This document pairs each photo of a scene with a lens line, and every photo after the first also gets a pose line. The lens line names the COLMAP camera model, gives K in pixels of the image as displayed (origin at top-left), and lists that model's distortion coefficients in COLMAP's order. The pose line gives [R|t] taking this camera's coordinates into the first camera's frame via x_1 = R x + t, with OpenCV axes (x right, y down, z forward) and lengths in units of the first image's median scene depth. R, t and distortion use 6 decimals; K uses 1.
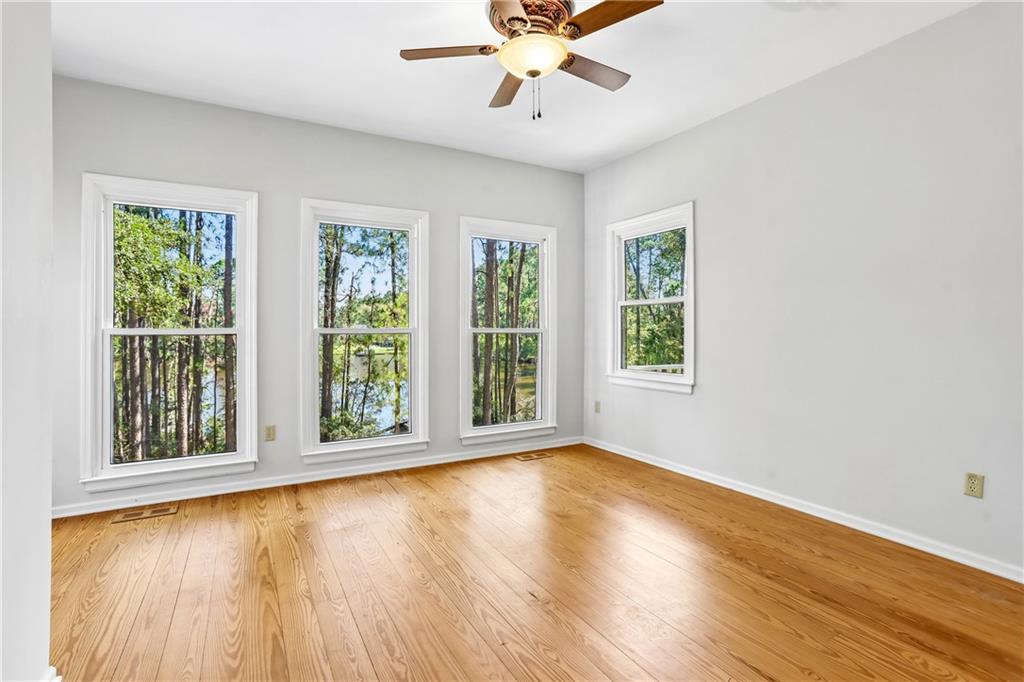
lens RADIAL K [[497.3, 0, 512.0], [0, 497.3, 341.0], [0, 0, 1]] dist [-0.091830, 0.033938]
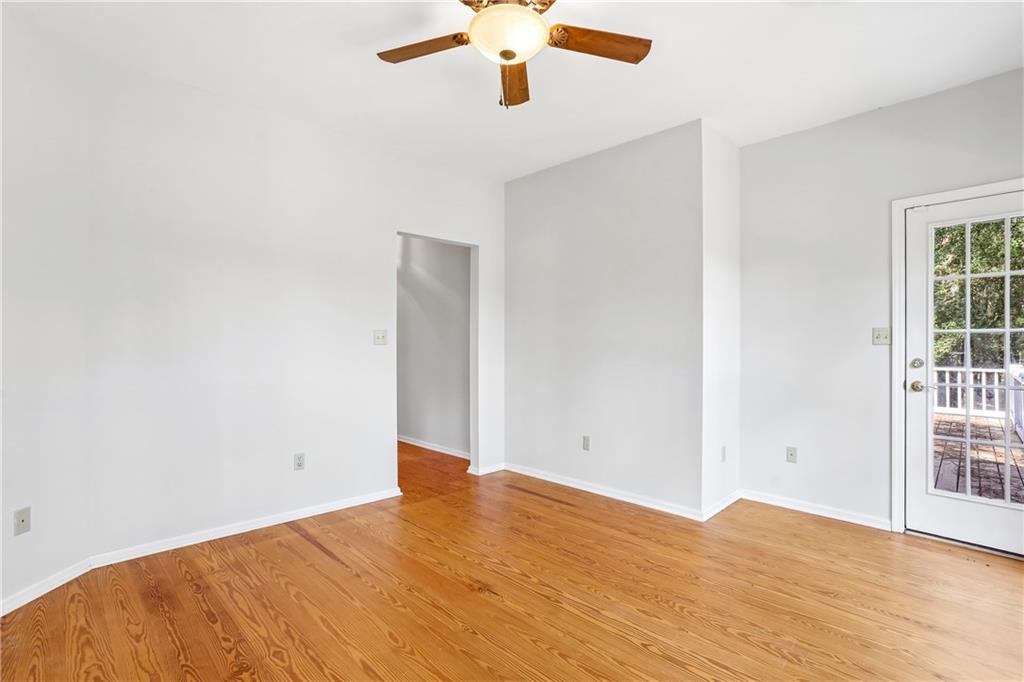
lens RADIAL K [[497.3, 0, 512.0], [0, 497.3, 341.0], [0, 0, 1]] dist [-0.091830, 0.033938]
pose [[-0.966142, -0.003929, -0.257982, 0.307067], [-0.006842, 0.999923, 0.010395, -0.069686], [0.257921, 0.011808, -0.966094, 2.176784]]
